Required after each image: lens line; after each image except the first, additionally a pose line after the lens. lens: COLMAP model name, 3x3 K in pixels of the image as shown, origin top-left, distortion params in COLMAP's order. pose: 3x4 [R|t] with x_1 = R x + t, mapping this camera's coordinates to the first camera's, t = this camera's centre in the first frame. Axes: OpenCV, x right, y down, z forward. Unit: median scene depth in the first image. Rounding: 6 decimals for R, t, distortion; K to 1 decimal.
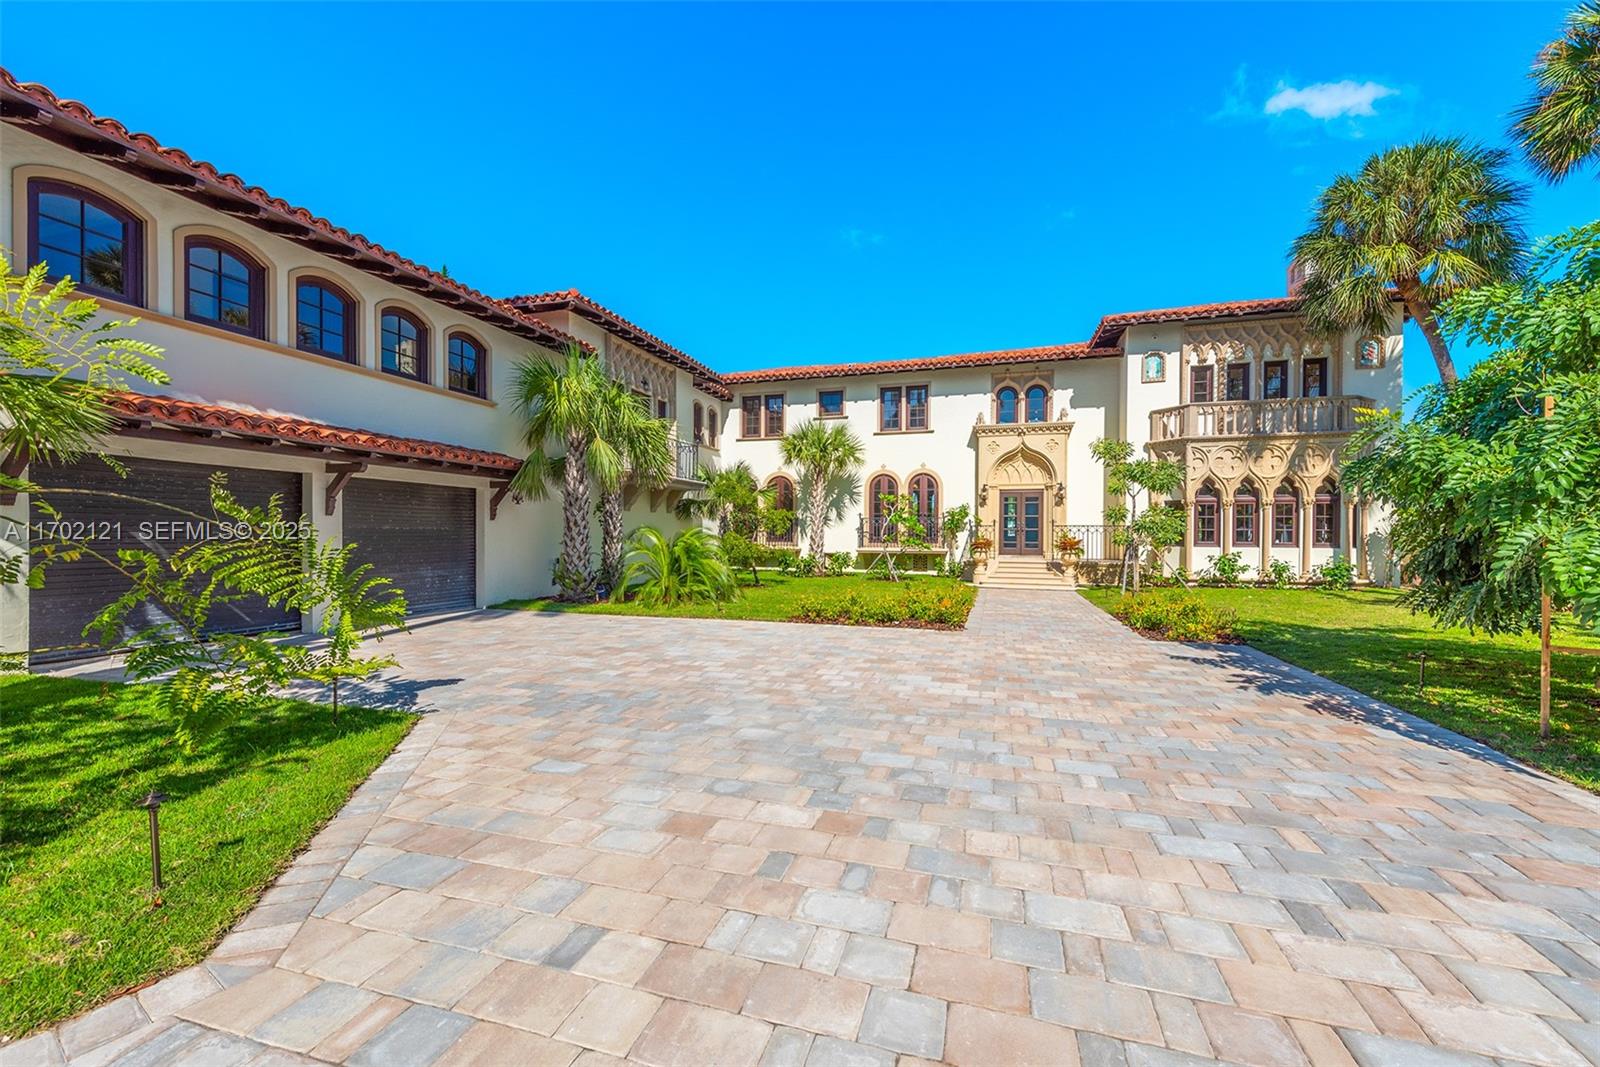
lens RADIAL K [[642.9, 0, 790.6], [0, 642.9, 539.9], [0, 0, 1]] dist [0.001641, -0.000017]
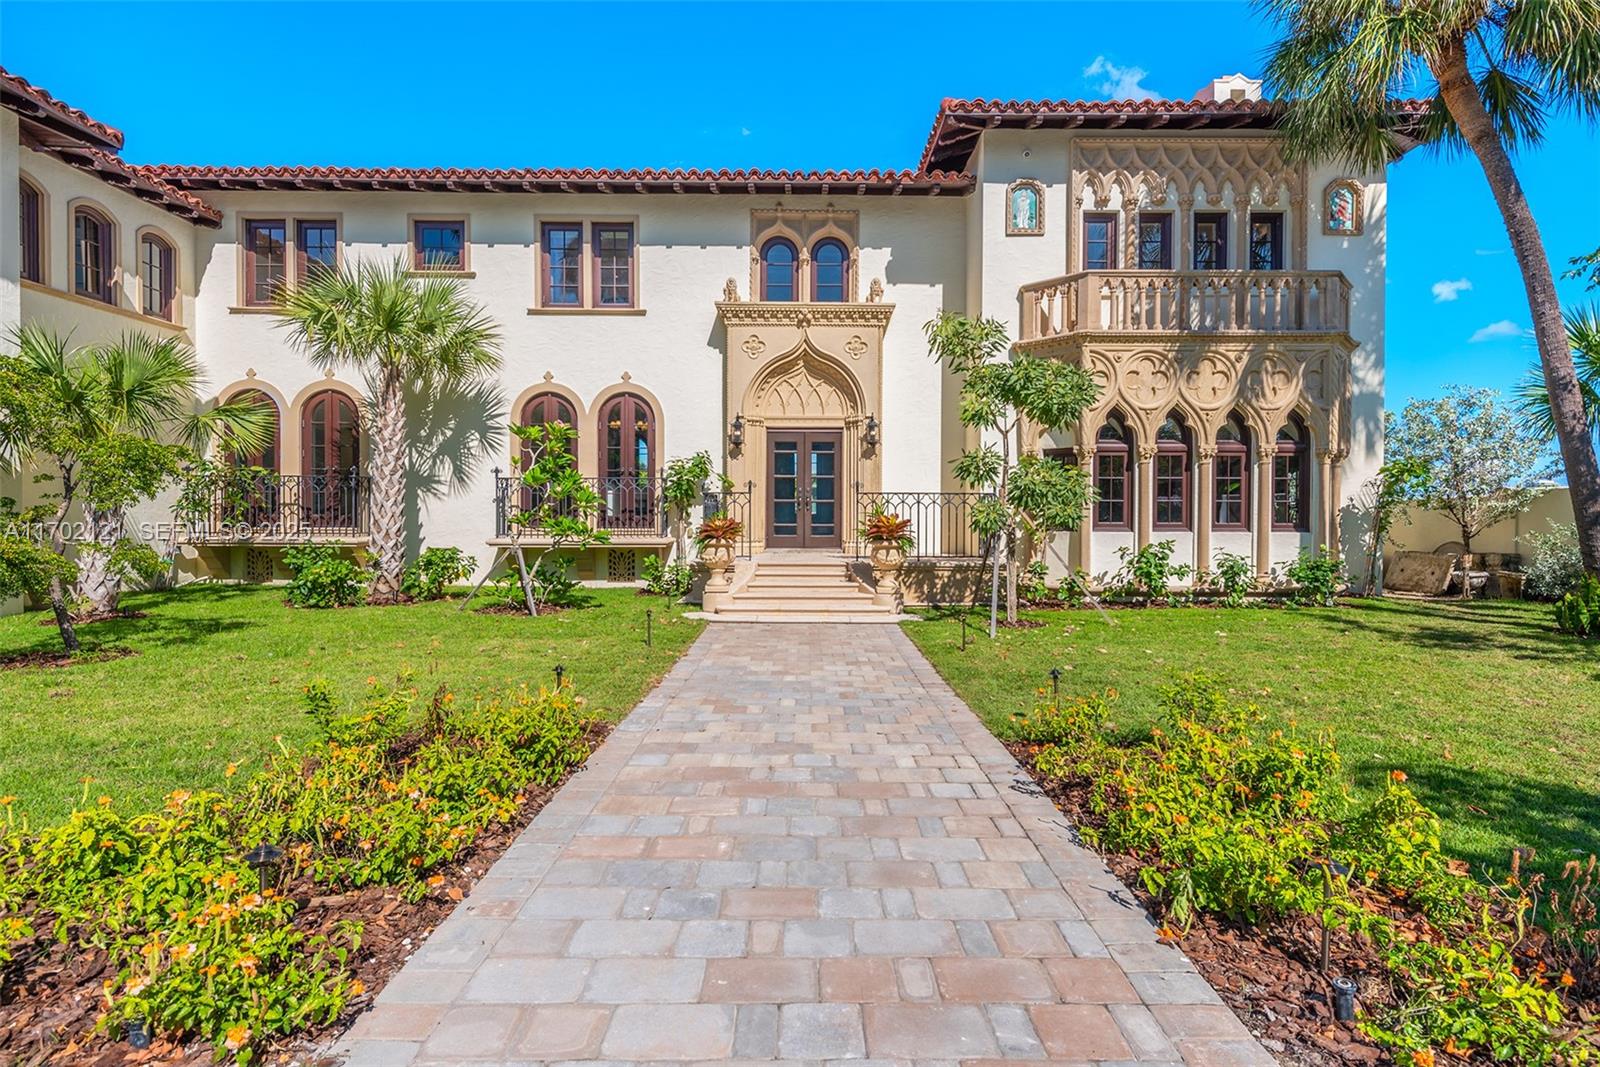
lens RADIAL K [[832.6, 0, 802.5], [0, 832.6, 529.8], [0, 0, 1]] dist [-0.001917, -0.000043]
pose [[0.952291, -0.008564, 0.305072, 0.161465], [0.004925, 0.999907, 0.012695, -0.001116], [-0.305152, -0.010587, 0.952245, 0.375314]]
